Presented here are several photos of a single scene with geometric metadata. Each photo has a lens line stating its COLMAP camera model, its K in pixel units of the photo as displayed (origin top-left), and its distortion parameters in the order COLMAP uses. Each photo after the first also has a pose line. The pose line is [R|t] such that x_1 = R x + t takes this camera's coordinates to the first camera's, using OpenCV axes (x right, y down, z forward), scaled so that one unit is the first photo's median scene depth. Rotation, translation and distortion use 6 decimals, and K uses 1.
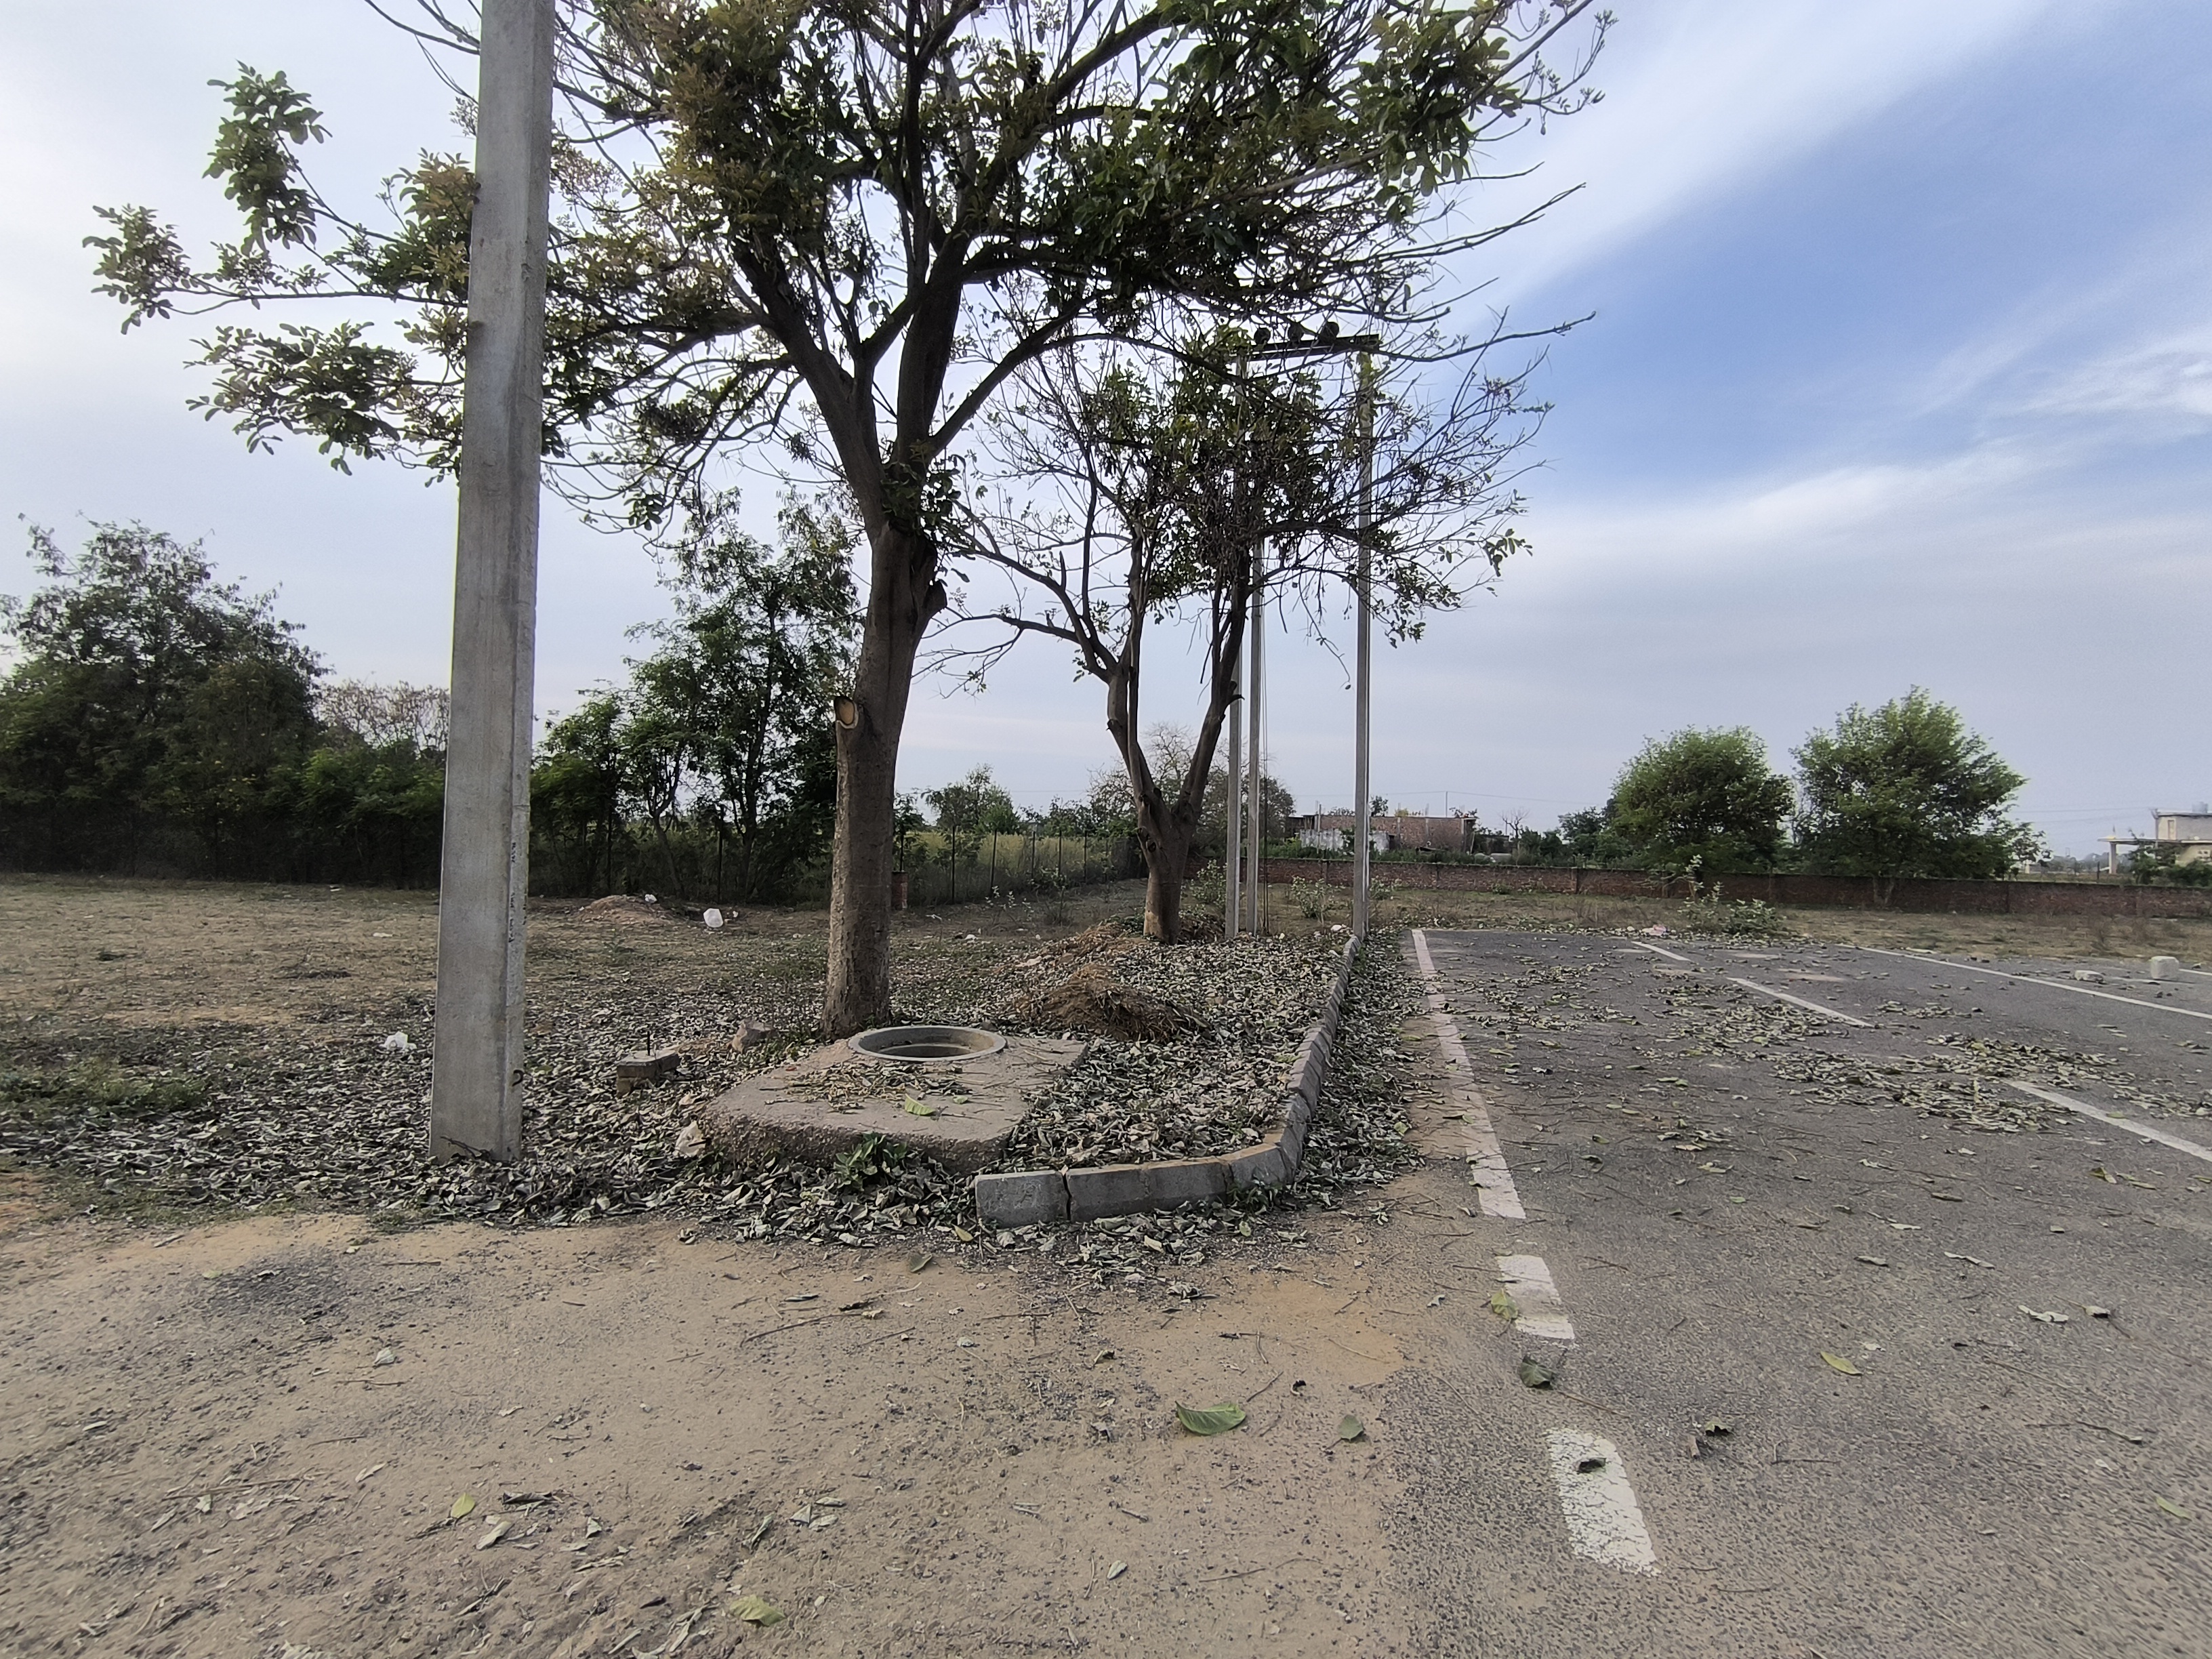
lens RADIAL K [[1006.1, 0, 1082.6], [0, 1006.1, 839.1], [0, 0, 1]] dist [-0.024066, 0.016289]
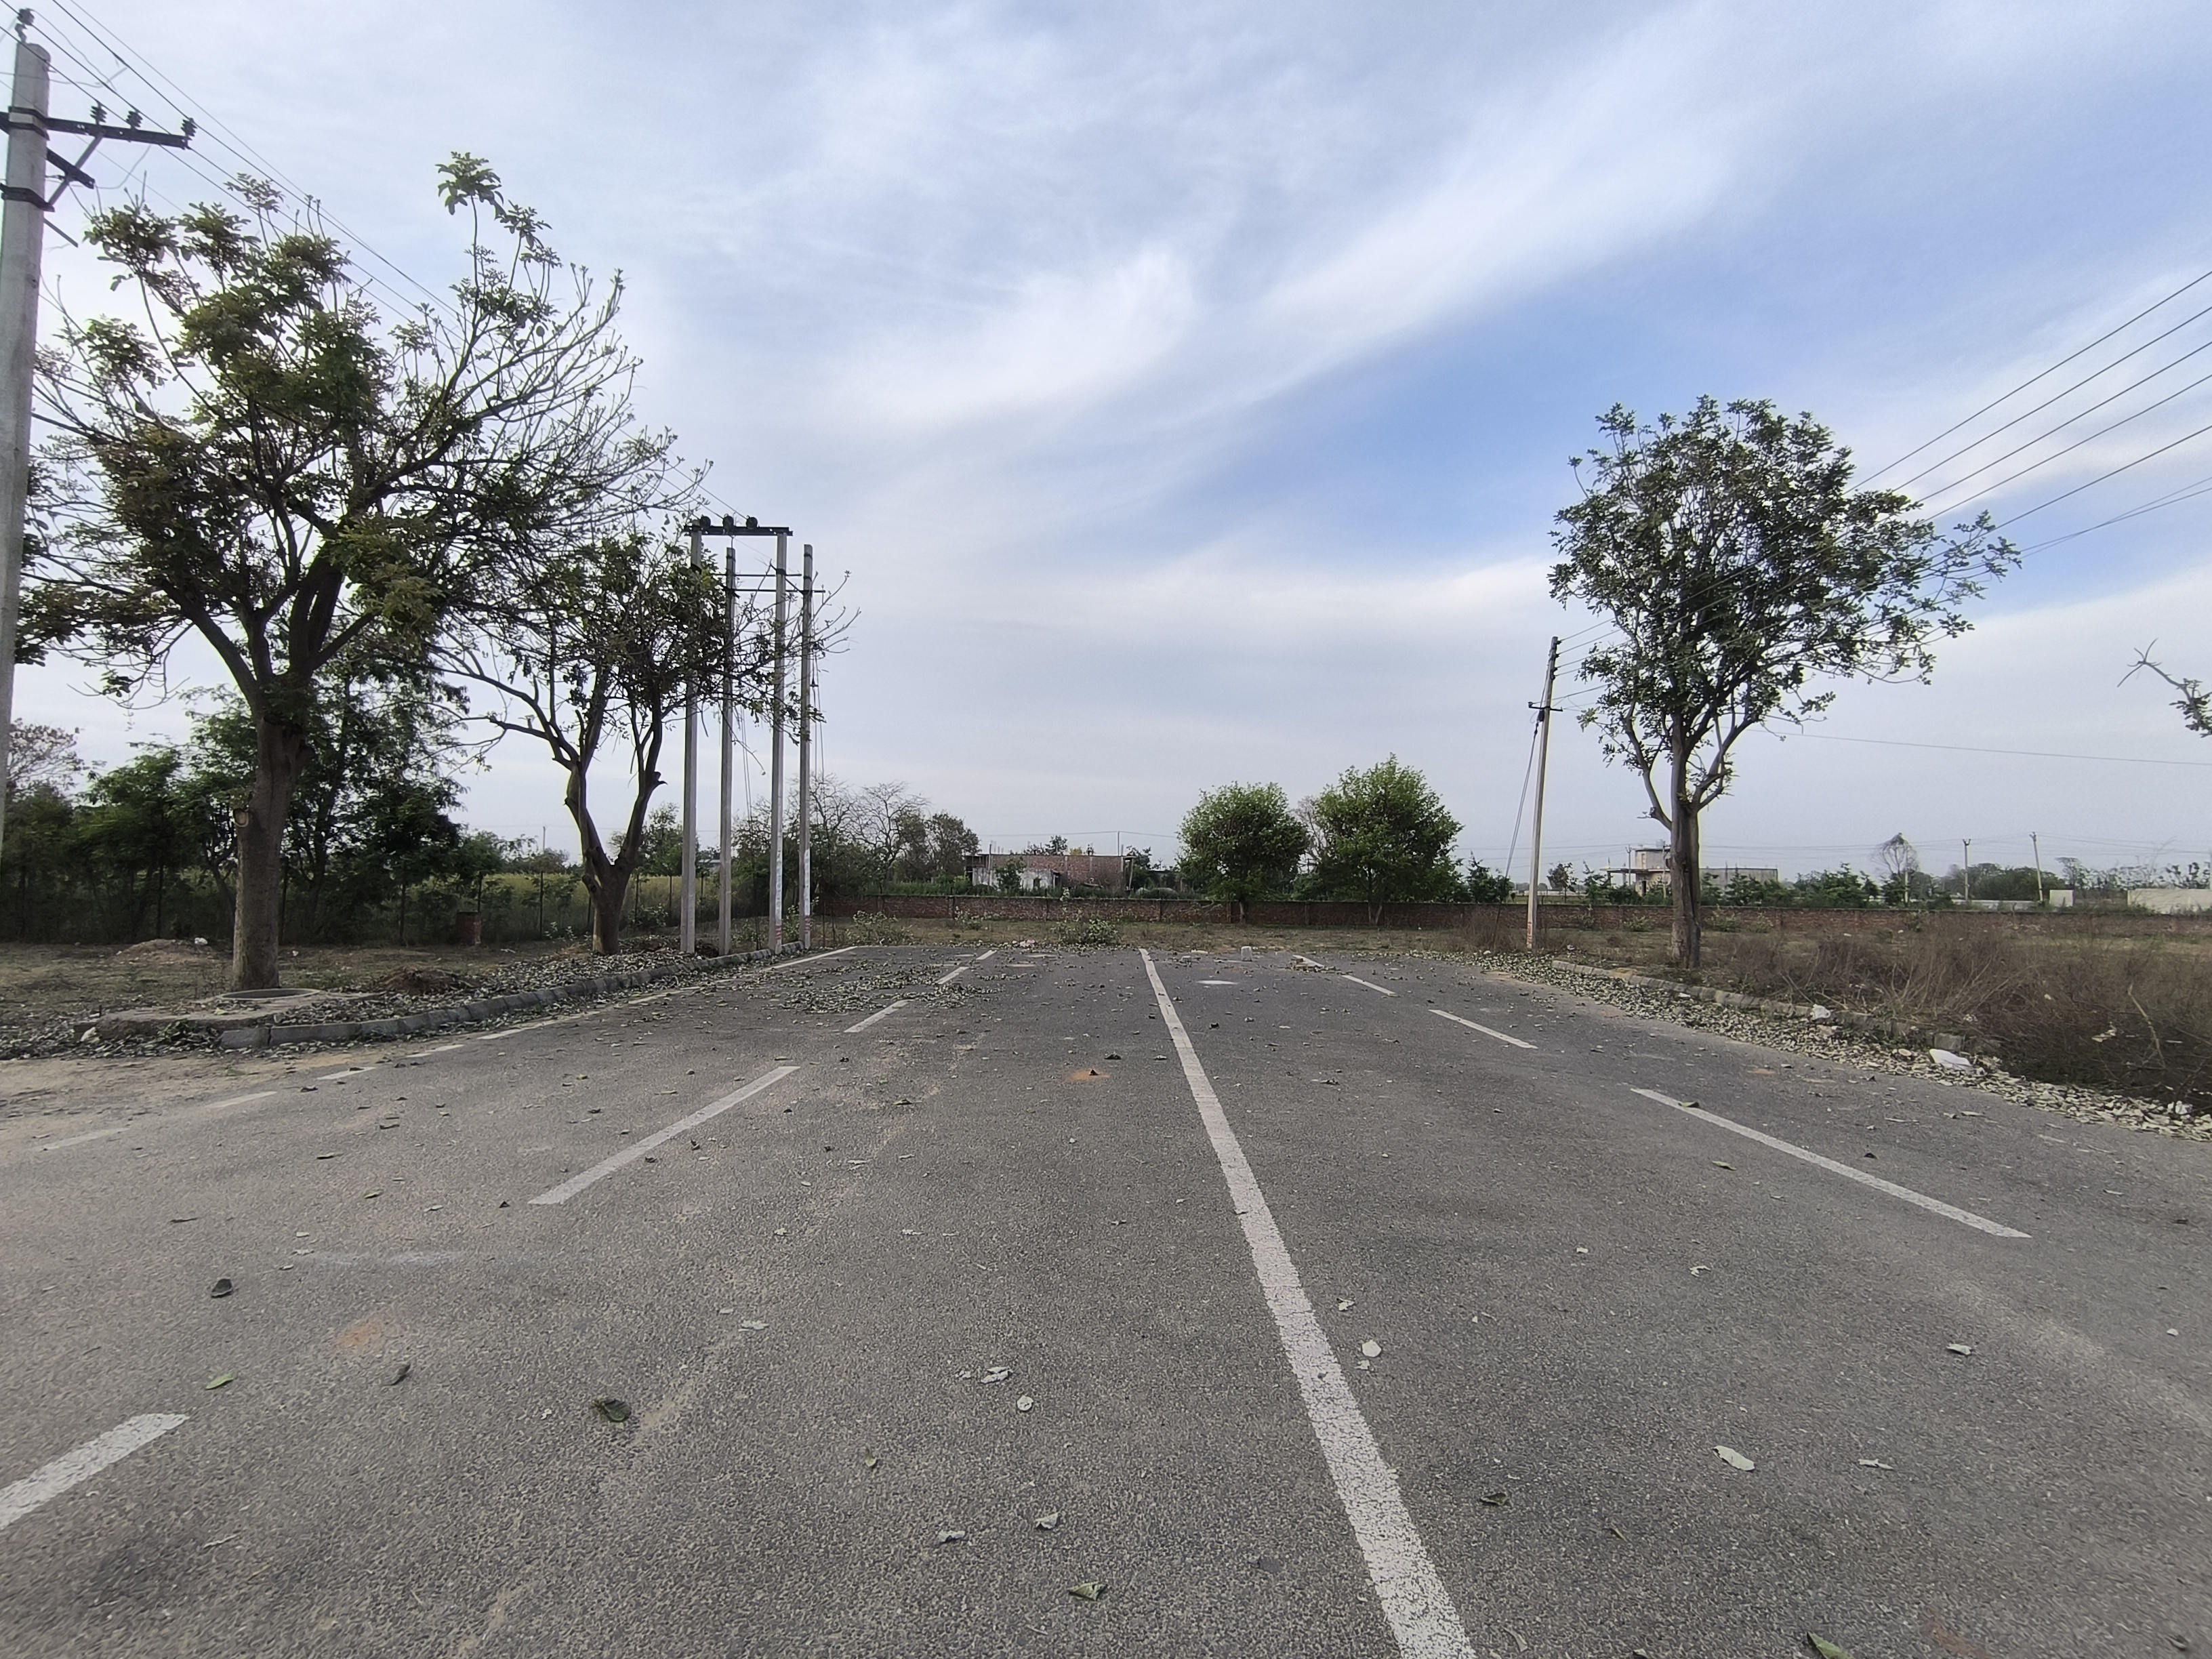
lens RADIAL K [[1042.3, 0, 1106.0], [0, 1042.3, 829.5], [0, 0, 1]] dist [0.023664, 0.000413]
pose [[0.969295, 0.000086, 0.245901, 0.708089], [0.010815, 0.999017, -0.042982, -0.005955], [-0.245663, 0.044322, 0.968342, -1.073933]]
